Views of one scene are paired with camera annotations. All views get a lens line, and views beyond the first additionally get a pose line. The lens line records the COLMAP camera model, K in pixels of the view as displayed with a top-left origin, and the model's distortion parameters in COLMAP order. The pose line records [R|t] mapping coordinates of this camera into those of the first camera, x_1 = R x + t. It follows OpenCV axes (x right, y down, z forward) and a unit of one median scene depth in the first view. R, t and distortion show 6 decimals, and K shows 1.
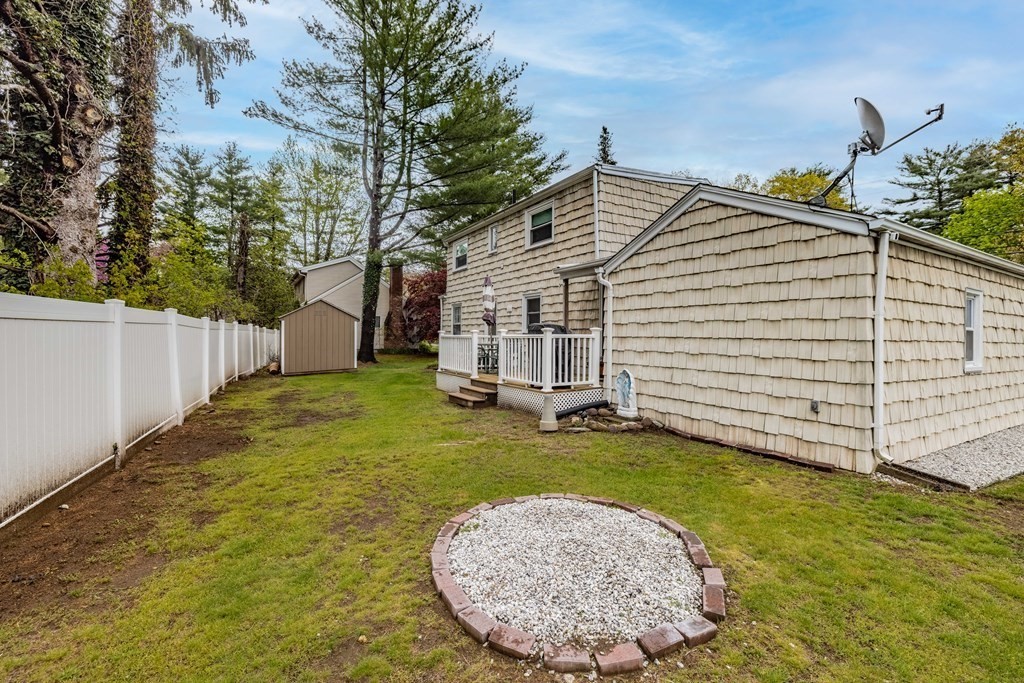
lens RADIAL K [[432.8, 0, 512.0], [0, 432.8, 341.5], [0, 0, 1]] dist [-0.000145, -0.000047]
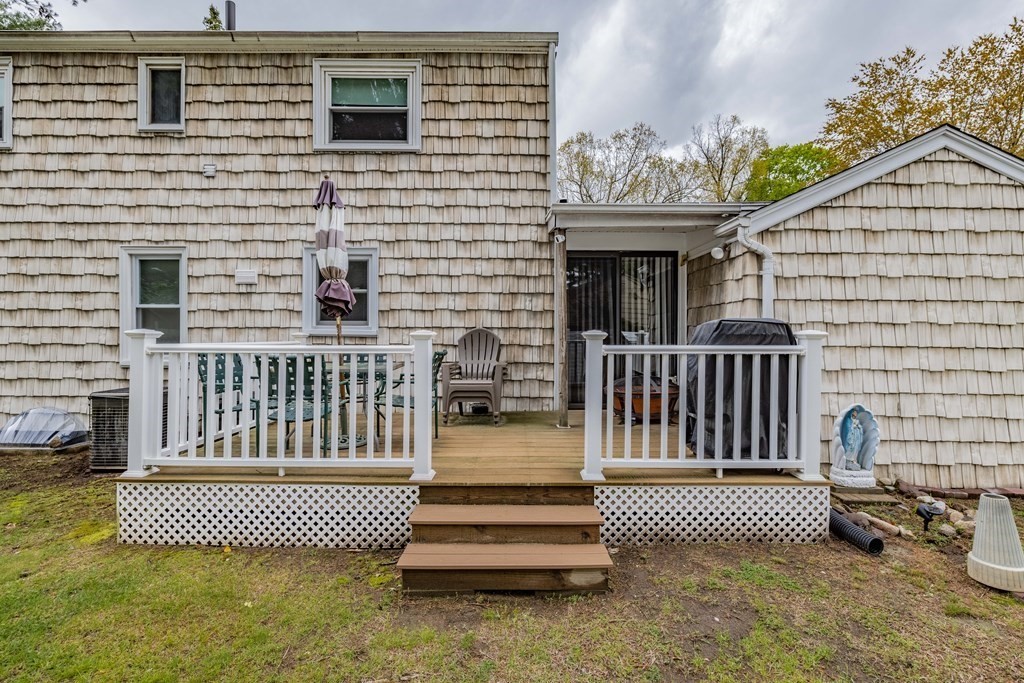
lens RADIAL K [[432.8, 0, 512.0], [0, 432.8, 341.5], [0, 0, 1]] dist [-0.000145, -0.000047]
pose [[0.518963, -0.017612, 0.854615, -0.426015], [0.008330, 0.999844, 0.015546, -0.028725], [-0.854756, -0.000949, 0.519029, 1.009336]]
